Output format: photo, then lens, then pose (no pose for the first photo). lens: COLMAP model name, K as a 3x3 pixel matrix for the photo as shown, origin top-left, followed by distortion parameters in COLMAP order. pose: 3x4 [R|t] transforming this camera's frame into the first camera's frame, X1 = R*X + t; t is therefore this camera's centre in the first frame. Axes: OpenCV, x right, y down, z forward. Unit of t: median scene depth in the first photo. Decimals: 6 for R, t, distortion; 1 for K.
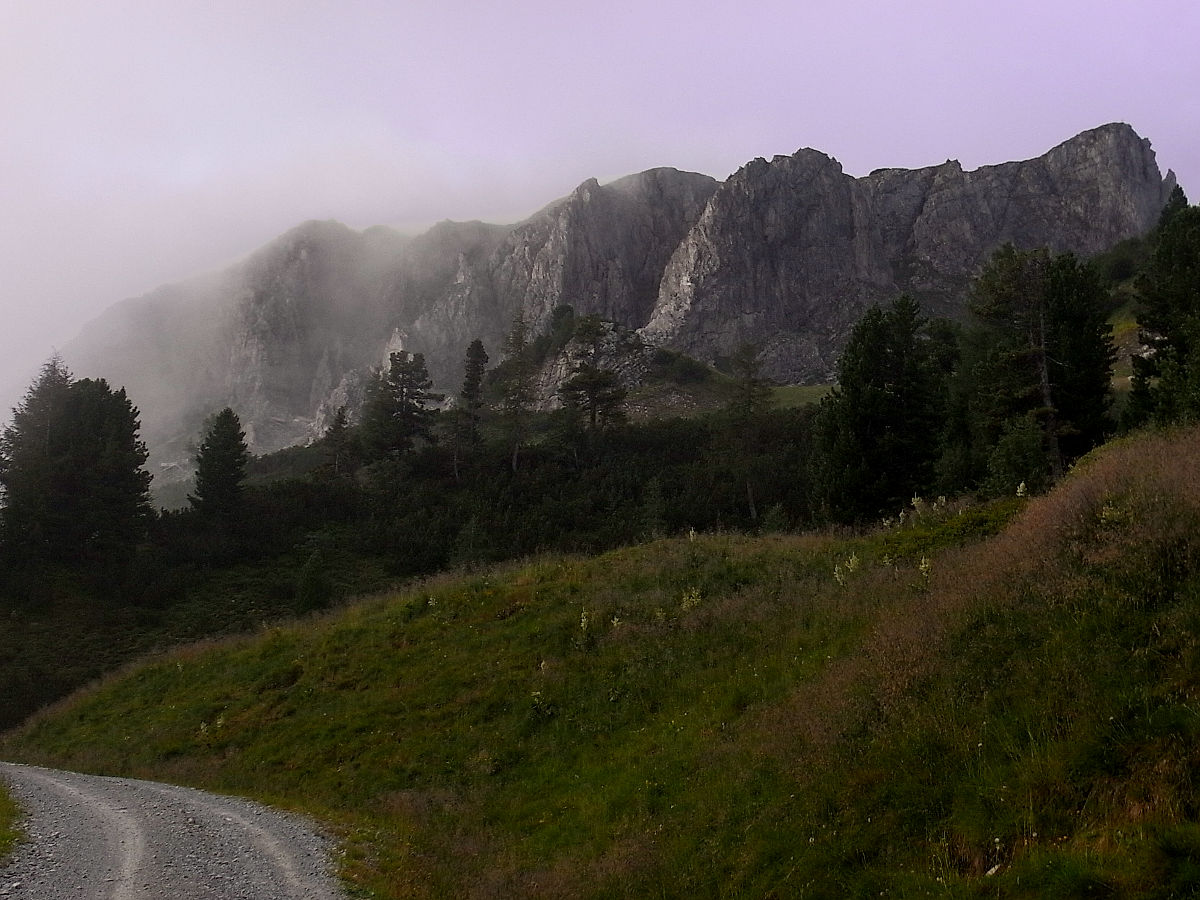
lens RADIAL K [[2050.5, 0, 600.0], [0, 2050.5, 450.0], [0, 0, 1]] dist [-0.013189, -0.087149]
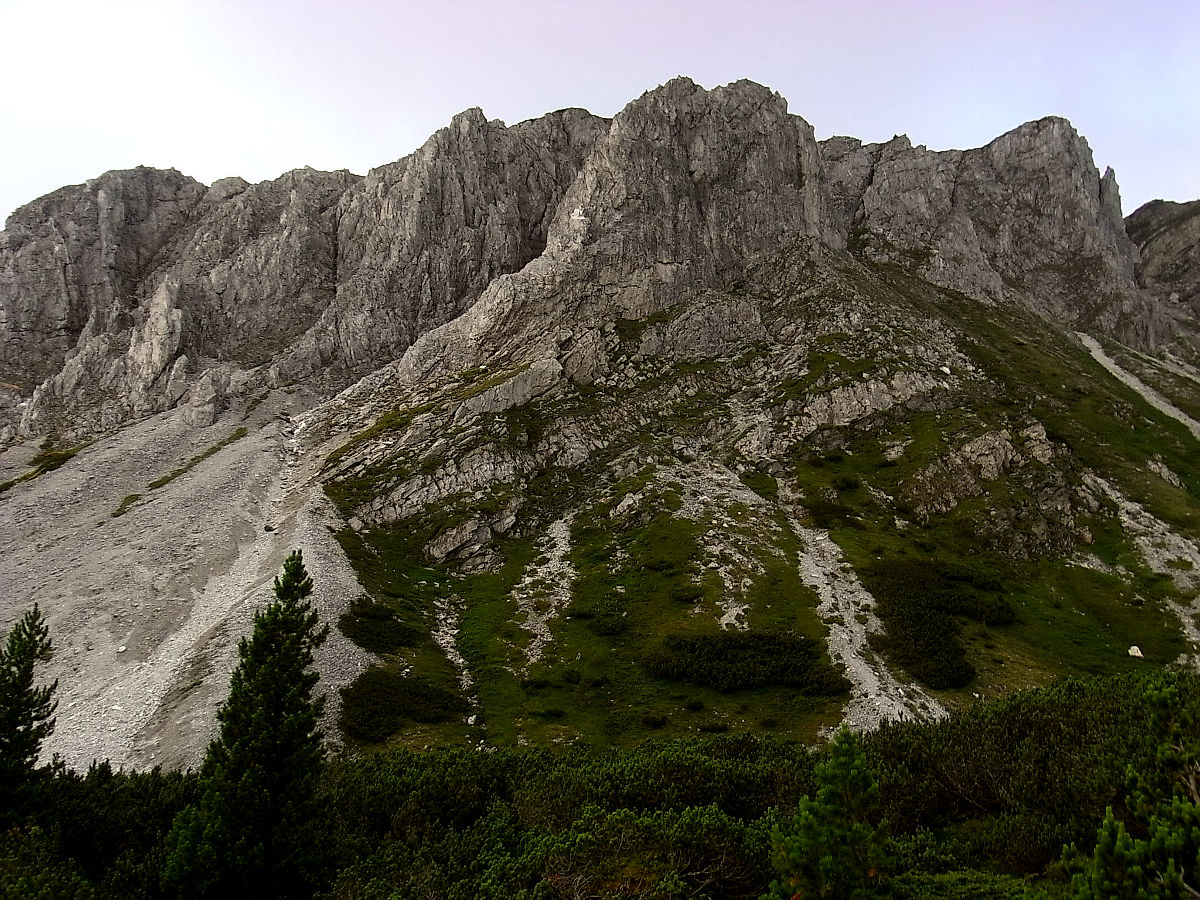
lens RADIAL K [[1265.3, 0, 600.0], [0, 1265.3, 450.0], [0, 0, 1]] dist [-0.064766, -0.004338]
pose [[0.999953, 0.005740, -0.007834, 0.050530], [-0.005711, 0.999977, 0.003697, -0.001126], [0.007855, -0.003652, 0.999962, 0.522261]]
